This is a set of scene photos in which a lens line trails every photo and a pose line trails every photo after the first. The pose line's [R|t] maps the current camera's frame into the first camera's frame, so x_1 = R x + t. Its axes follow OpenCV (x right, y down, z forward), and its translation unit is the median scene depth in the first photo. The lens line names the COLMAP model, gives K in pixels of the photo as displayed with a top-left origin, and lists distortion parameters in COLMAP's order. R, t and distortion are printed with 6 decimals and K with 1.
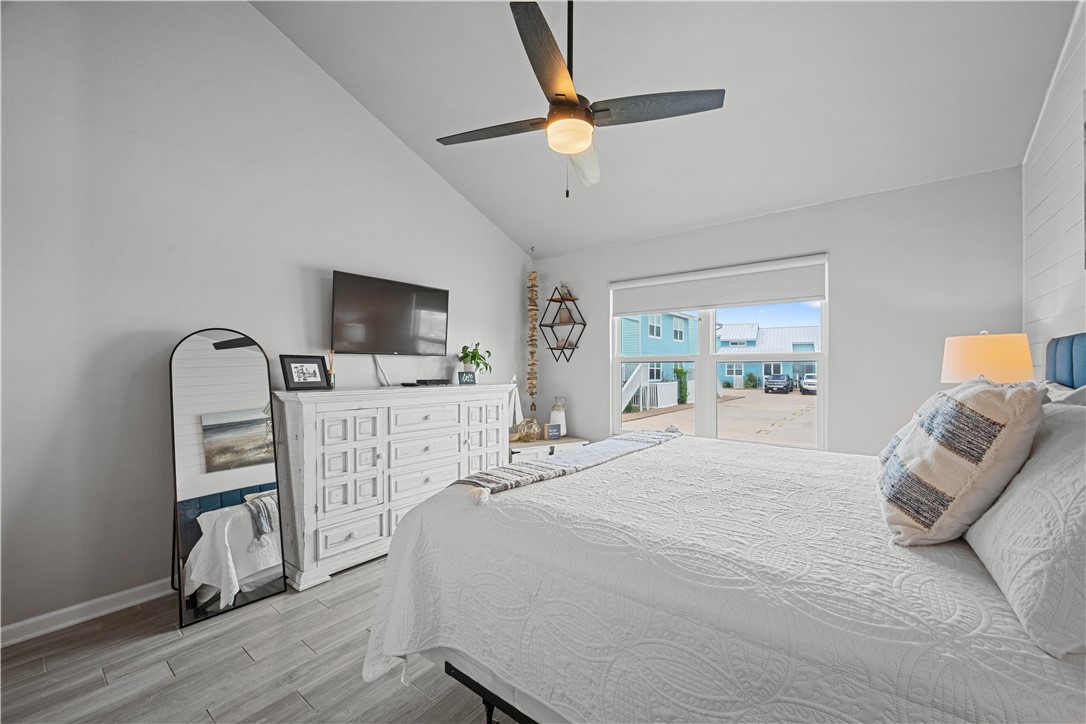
lens RADIAL K [[431.5, 0, 549.1], [0, 431.5, 367.8], [0, 0, 1]] dist [-0.000271, -0.000338]
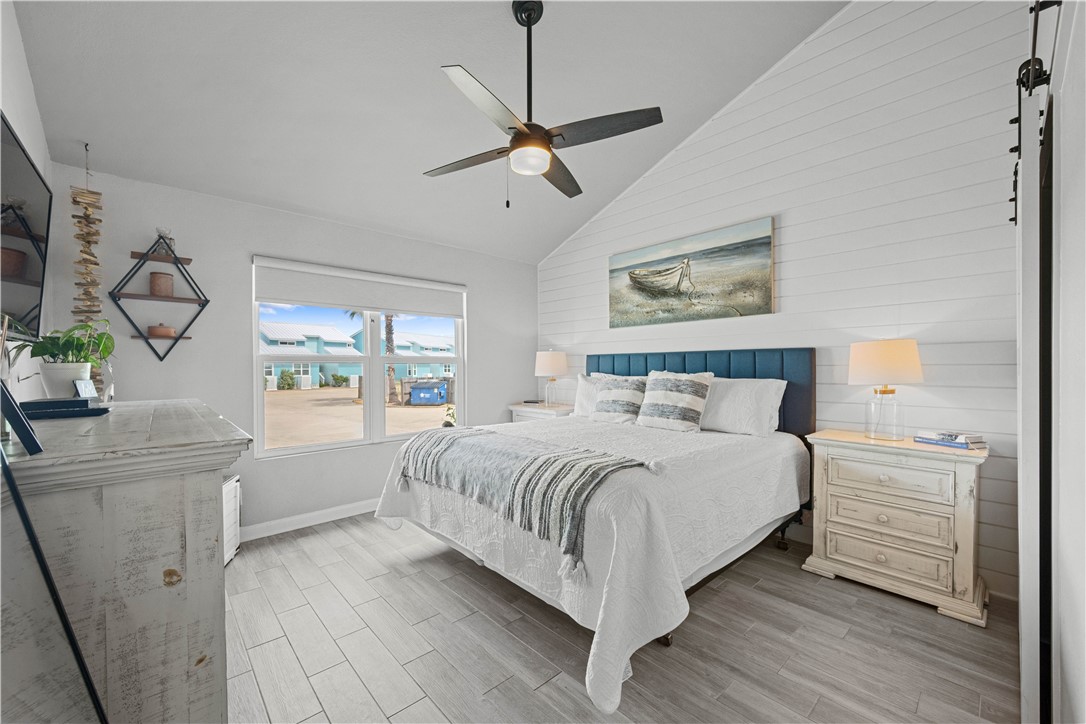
lens RADIAL K [[431.5, 0, 549.1], [0, 431.5, 367.8], [0, 0, 1]] dist [-0.000271, -0.000338]
pose [[0.155110, -0.000801, 0.987897, -0.485751], [0.004819, 0.999988, 0.000054, -0.000337], [-0.987885, 0.004753, 0.155112, 0.364877]]
